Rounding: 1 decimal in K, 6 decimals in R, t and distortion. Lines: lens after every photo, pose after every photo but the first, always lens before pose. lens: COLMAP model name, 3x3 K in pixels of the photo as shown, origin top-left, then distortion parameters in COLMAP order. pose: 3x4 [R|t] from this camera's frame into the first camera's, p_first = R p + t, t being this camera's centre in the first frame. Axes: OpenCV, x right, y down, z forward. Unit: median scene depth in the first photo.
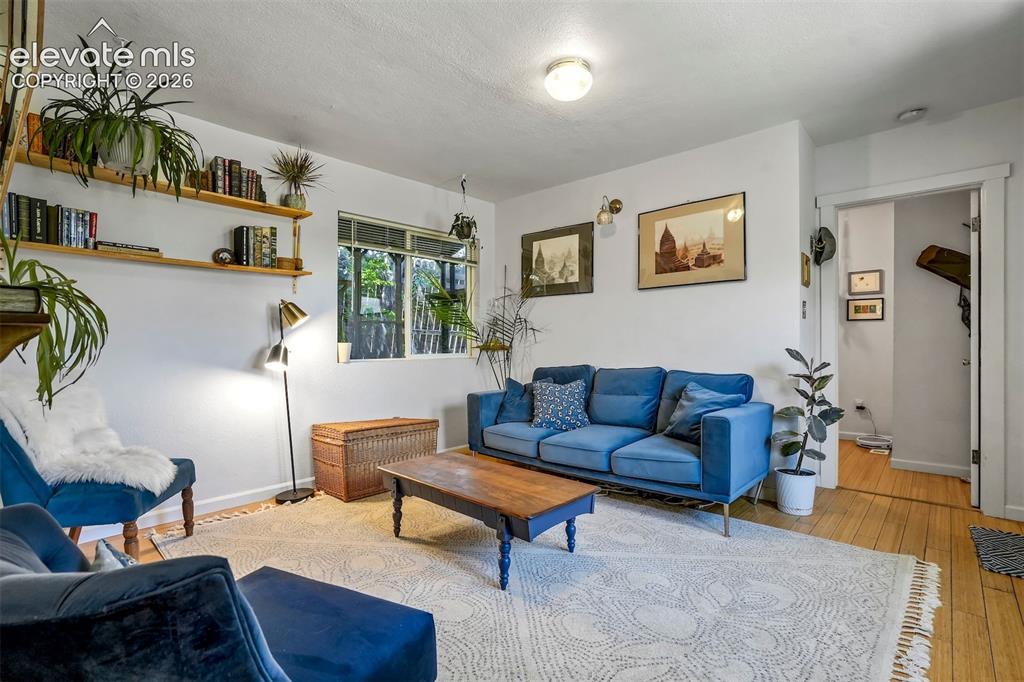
lens RADIAL K [[479.0, 0, 508.0], [0, 479.0, 345.6], [0, 0, 1]] dist [-0.002153, 0.001970]
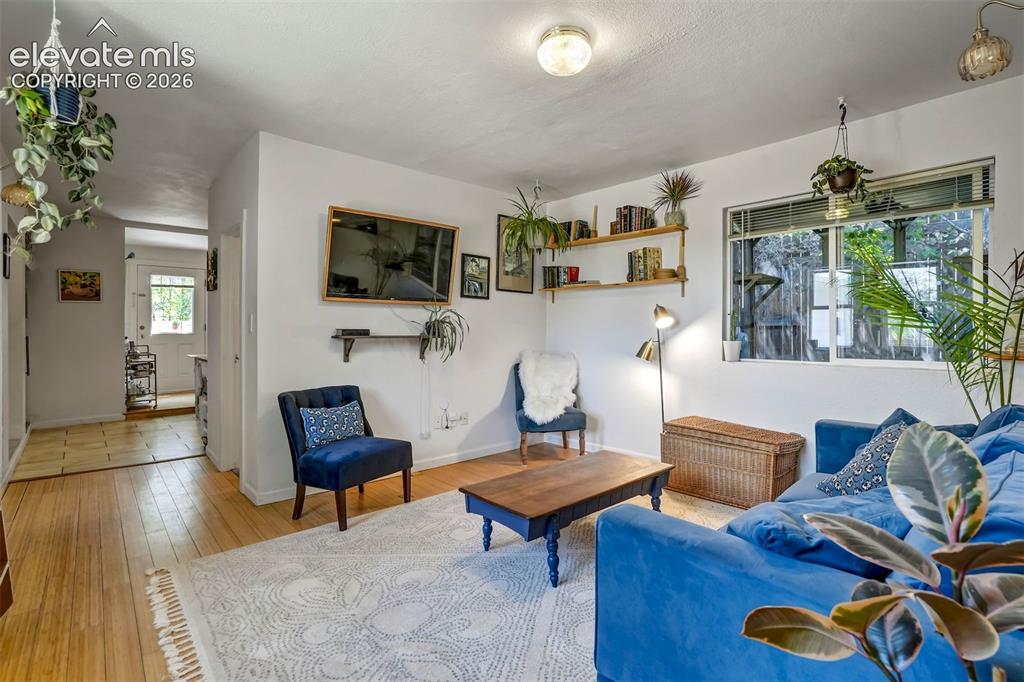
lens RADIAL K [[479.0, 0, 518.1], [0, 479.0, 326.4], [0, 0, 1]] dist [-0.002153, 0.001970]
pose [[-0.087118, -0.007726, -0.996168, 0.761774], [-0.001036, 0.999970, -0.007665, -0.030914], [0.996197, 0.000364, -0.087124, 0.754518]]
